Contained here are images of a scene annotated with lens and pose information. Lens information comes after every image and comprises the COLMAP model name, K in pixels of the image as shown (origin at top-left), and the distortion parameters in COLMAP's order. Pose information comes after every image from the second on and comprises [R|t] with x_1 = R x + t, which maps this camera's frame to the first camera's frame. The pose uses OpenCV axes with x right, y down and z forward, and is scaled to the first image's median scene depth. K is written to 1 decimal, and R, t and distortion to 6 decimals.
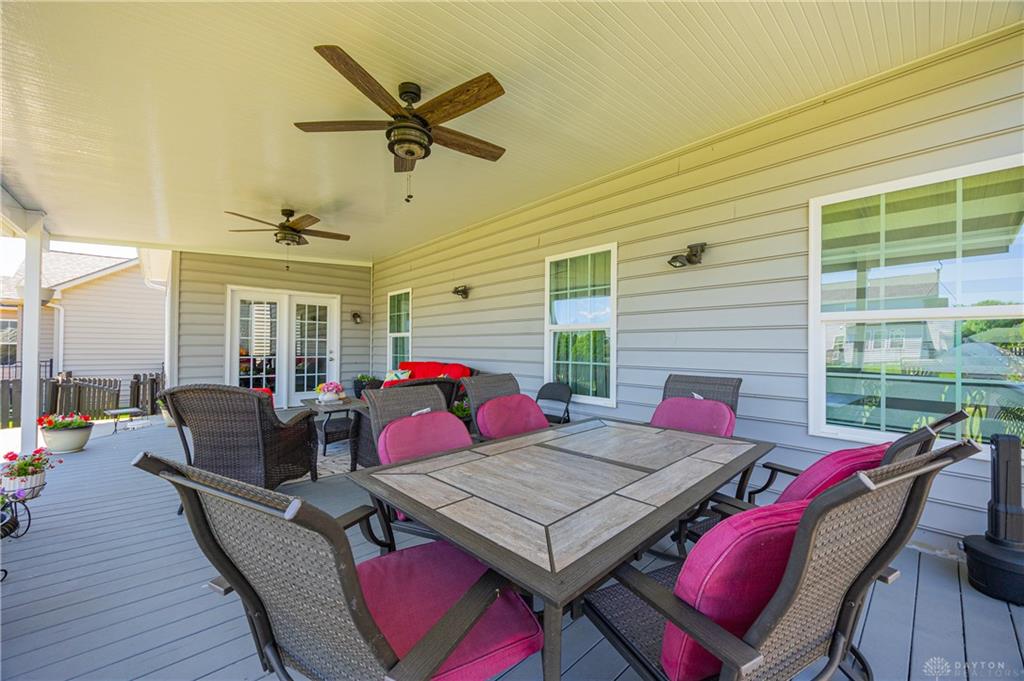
lens RADIAL K [[389.6, 0, 507.5], [0, 389.6, 342.9], [0, 0, 1]] dist [-0.005928, -0.000305]
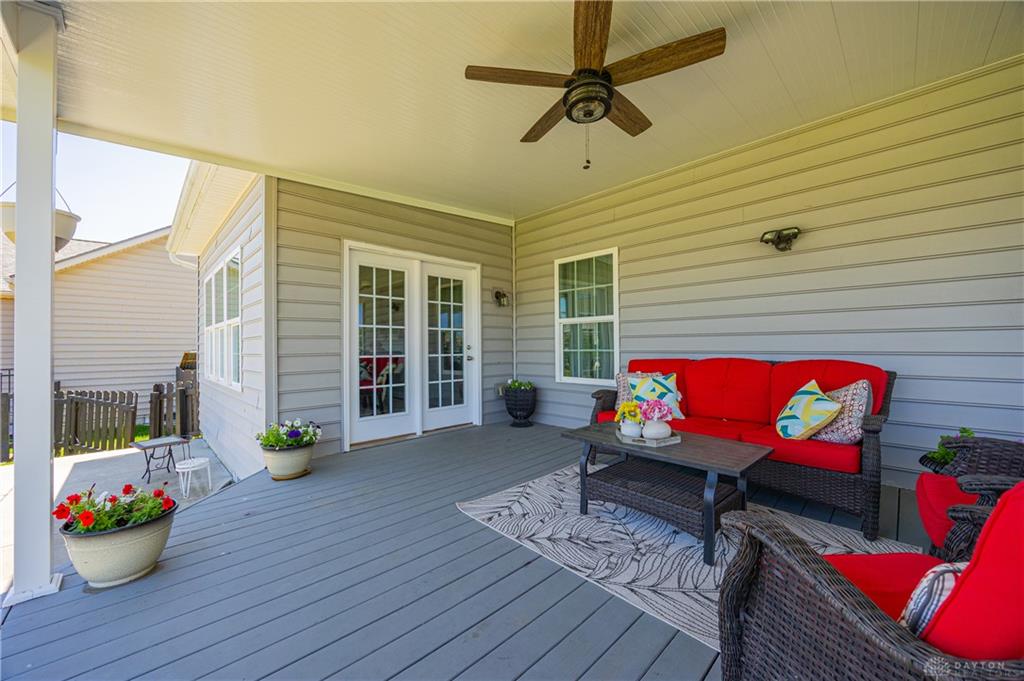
lens RADIAL K [[389.6, 0, 511.7], [0, 389.6, 338.1], [0, 0, 1]] dist [-0.005928, -0.000305]
pose [[0.999114, -0.006251, 0.041617, -0.405299], [0.007405, 0.999591, -0.027638, 0.026054], [-0.041427, 0.027922, 0.998751, 0.313447]]
